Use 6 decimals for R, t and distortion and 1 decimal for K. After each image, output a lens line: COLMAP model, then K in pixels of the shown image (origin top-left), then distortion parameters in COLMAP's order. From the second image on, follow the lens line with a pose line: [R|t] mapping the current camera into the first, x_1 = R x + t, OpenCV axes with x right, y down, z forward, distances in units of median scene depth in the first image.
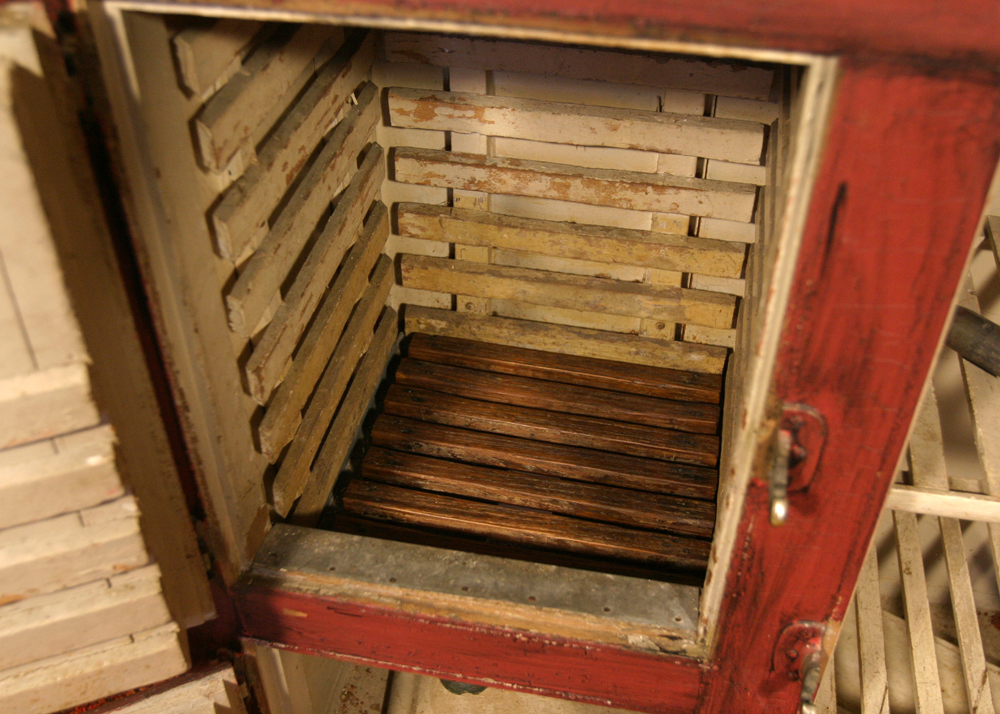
lens RADIAL K [[1066.0, 0, 498.3], [0, 1066.0, 358.0], [0, 0, 1]] dist [-0.049087, 0.000000]
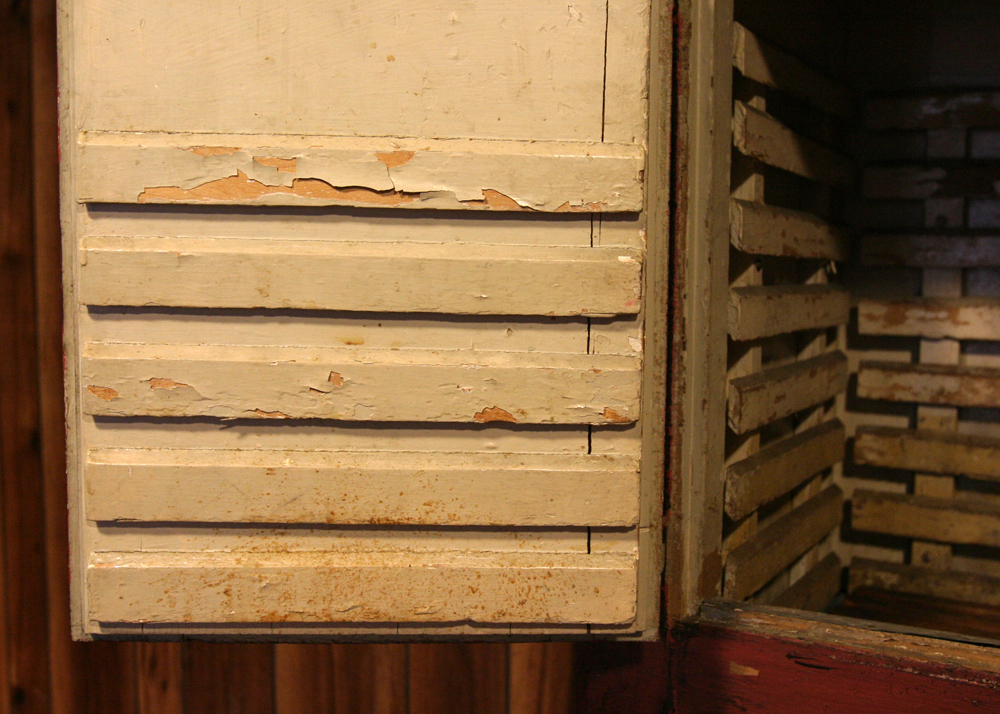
lens RADIAL K [[1140.6, 0, 479.4], [0, 1140.6, 346.1], [0, 0, 1]] dist [-0.067282, 0.000000]
pose [[0.942243, 0.033613, -0.333238, -0.100194], [-0.224066, 0.802777, -0.552580, 0.576335], [0.248942, 0.595332, 0.763942, 0.116114]]
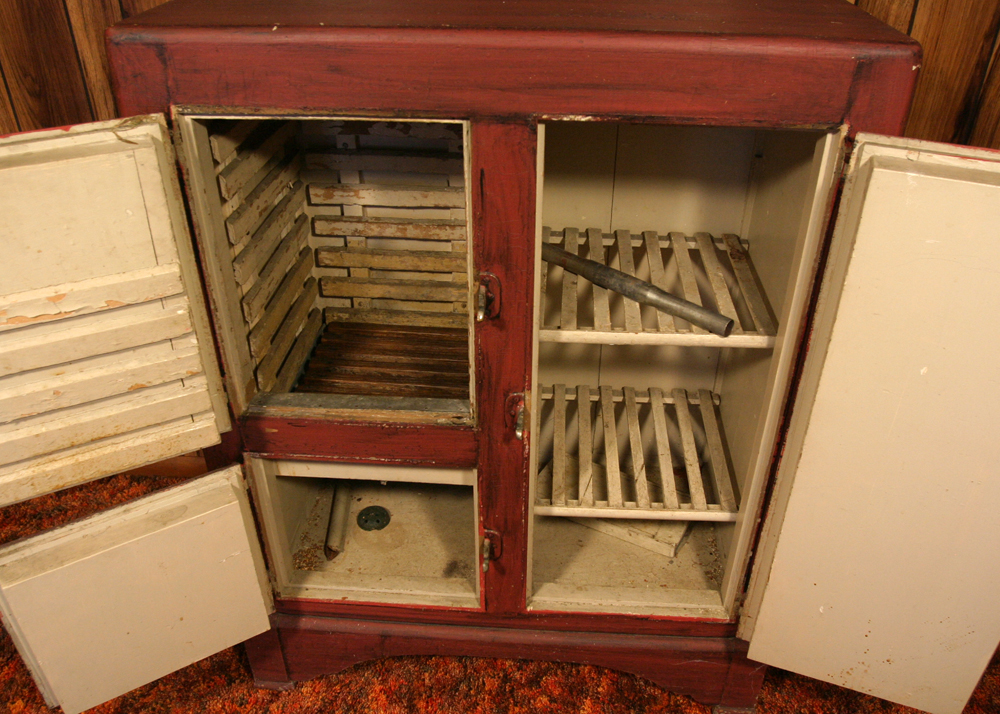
lens RADIAL K [[821.6, 0, 510.9], [0, 821.6, 356.5], [0, 0, 1]] dist [-0.080098, 0.036910]
pose [[0.990827, -0.066026, 0.117906, 0.079189], [0.080989, 0.988591, -0.126995, 0.334580], [-0.108176, 0.135380, 0.984871, -0.558829]]
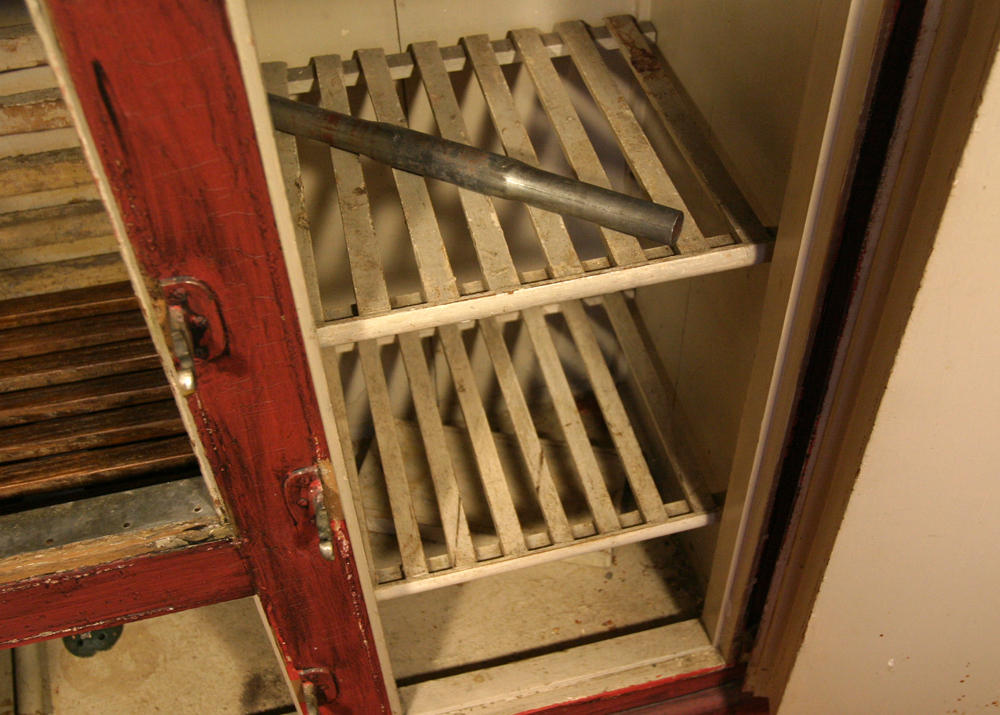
lens RADIAL K [[1094.1, 0, 537.9], [0, 1094.1, 356.2], [0, 0, 1]] dist [-0.051651, 0.000000]
pose [[0.902143, -0.316116, 0.293614, 0.192426], [0.285660, 0.947664, 0.142589, 0.047745], [-0.323322, -0.044762, 0.945230, -0.084589]]
